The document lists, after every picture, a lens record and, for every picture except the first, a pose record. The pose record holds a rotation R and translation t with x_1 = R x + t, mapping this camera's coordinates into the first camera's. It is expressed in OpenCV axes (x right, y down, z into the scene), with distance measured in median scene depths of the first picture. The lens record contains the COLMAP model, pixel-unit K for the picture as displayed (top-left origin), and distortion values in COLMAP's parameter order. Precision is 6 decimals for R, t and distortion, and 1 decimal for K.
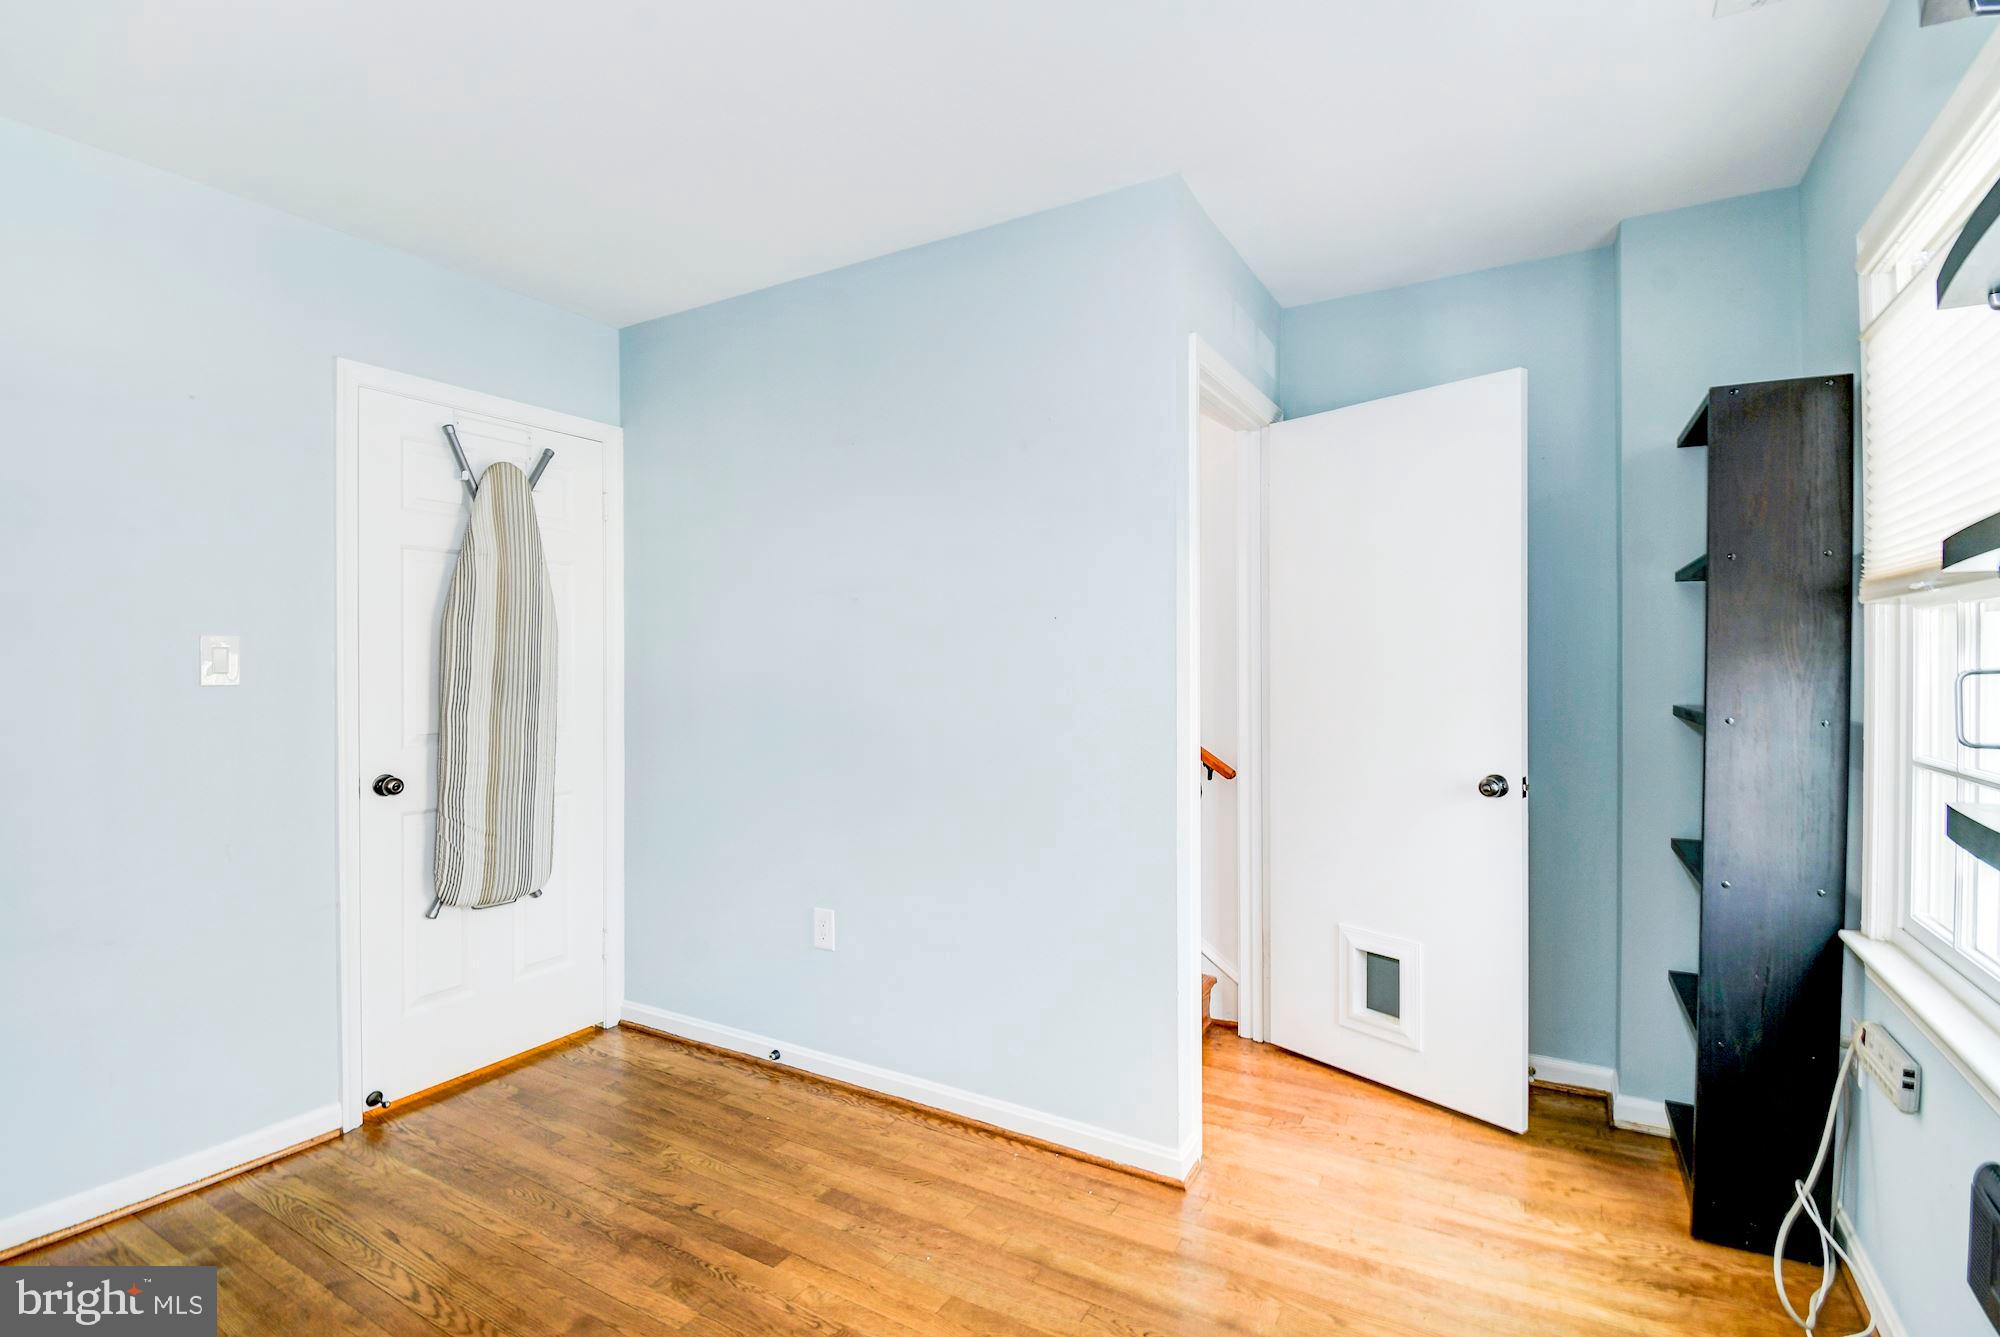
lens RADIAL K [[865.9, 0, 991.5], [0, 865.9, 663.2], [0, 0, 1]] dist [0.002125, -0.008376]
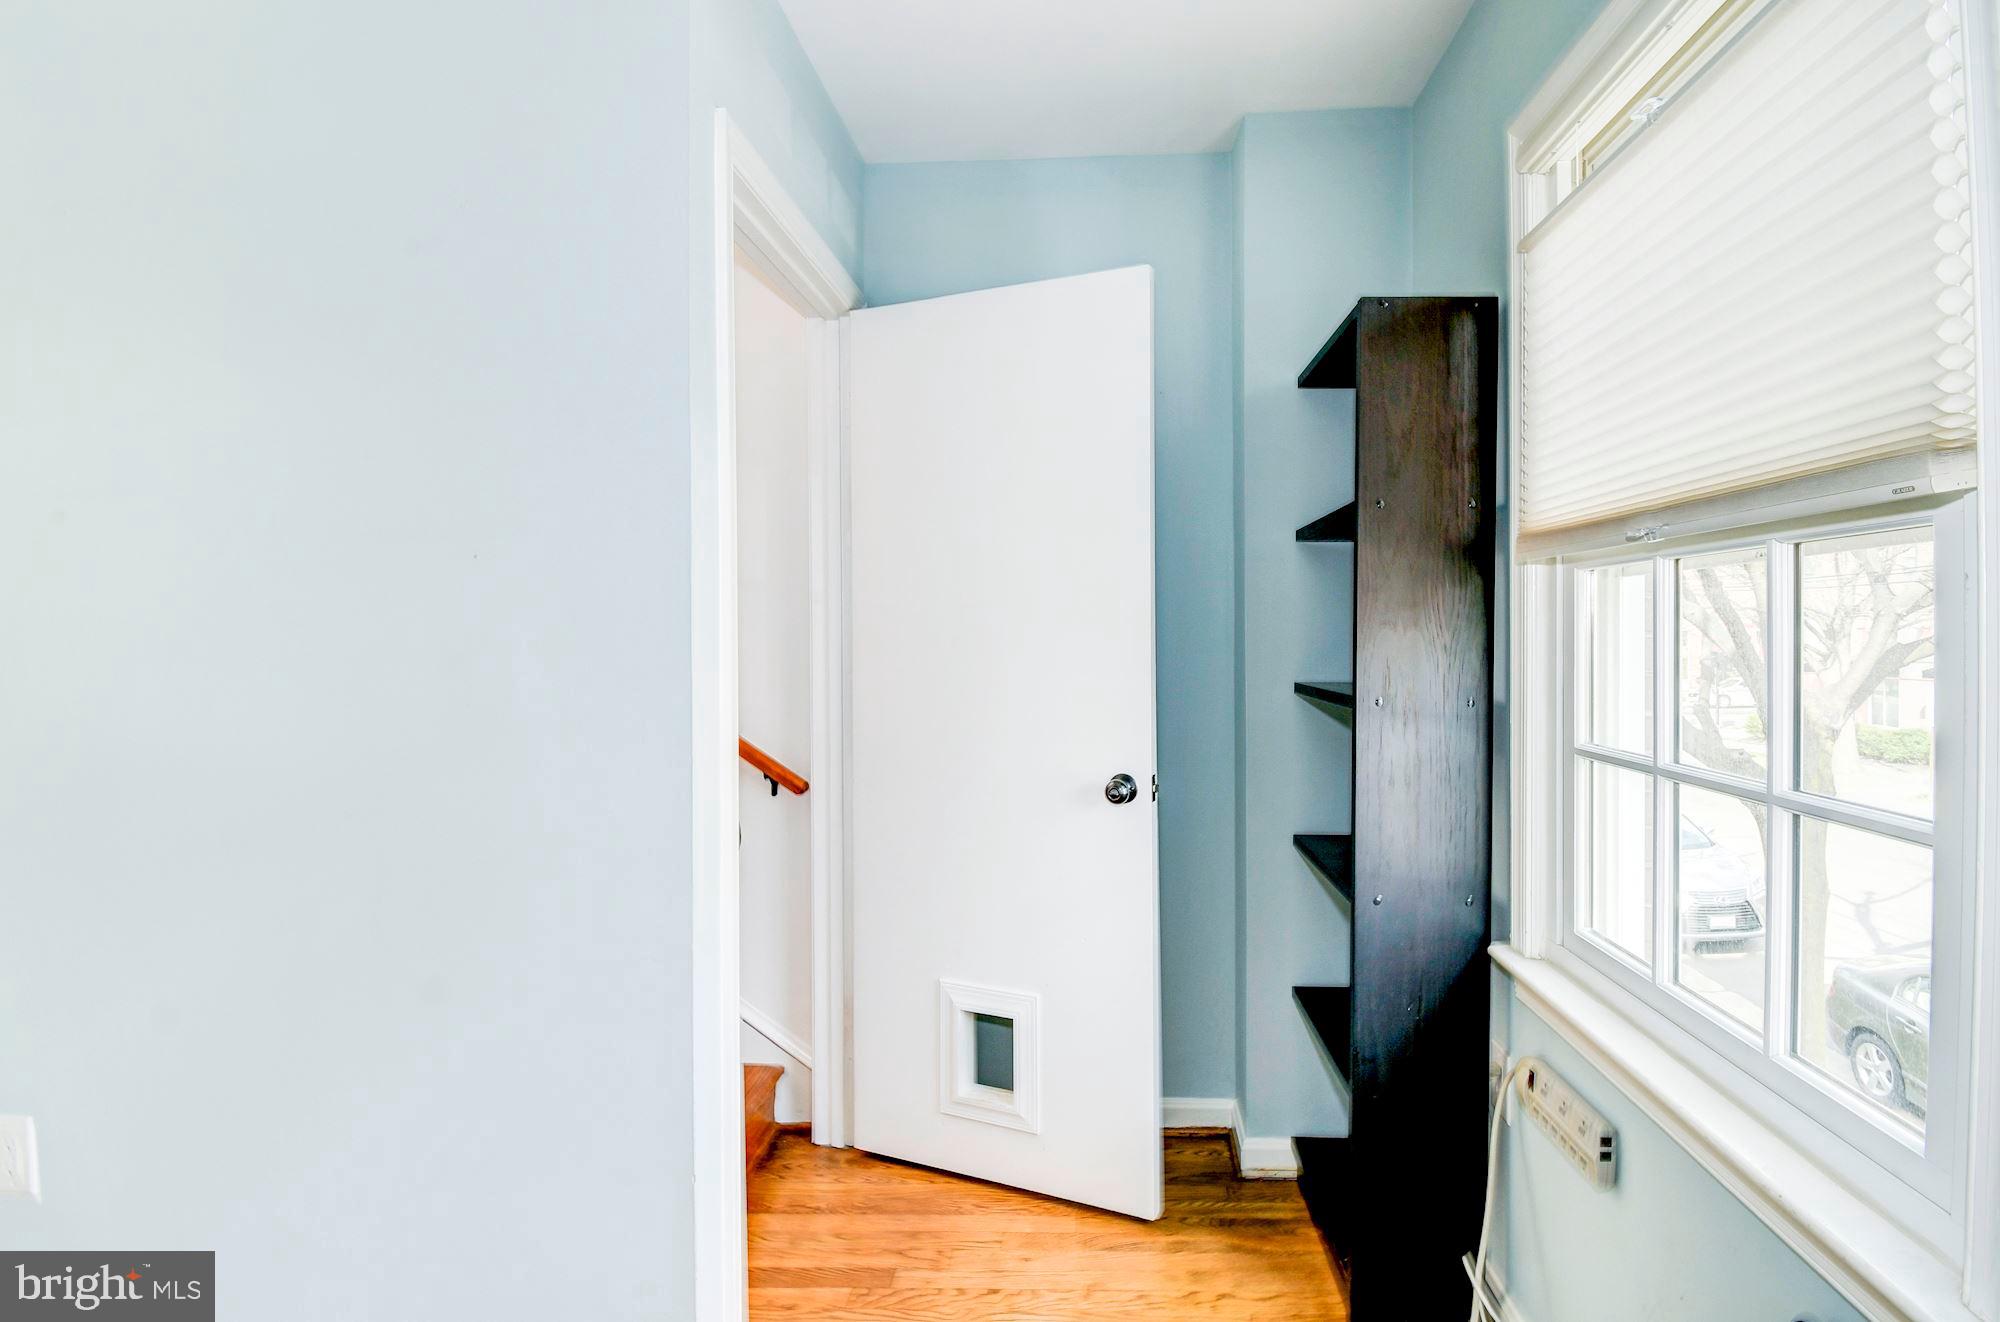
lens RADIAL K [[919.7, 0, 991.5], [0, 919.7, 667.6], [0, 0, 1]] dist [0.020022, -0.025145]
pose [[0.903354, -0.018184, 0.428511, 0.120132], [0.003555, 0.999384, 0.034915, 0.000755], [-0.428882, -0.030018, 0.902862, 0.310356]]
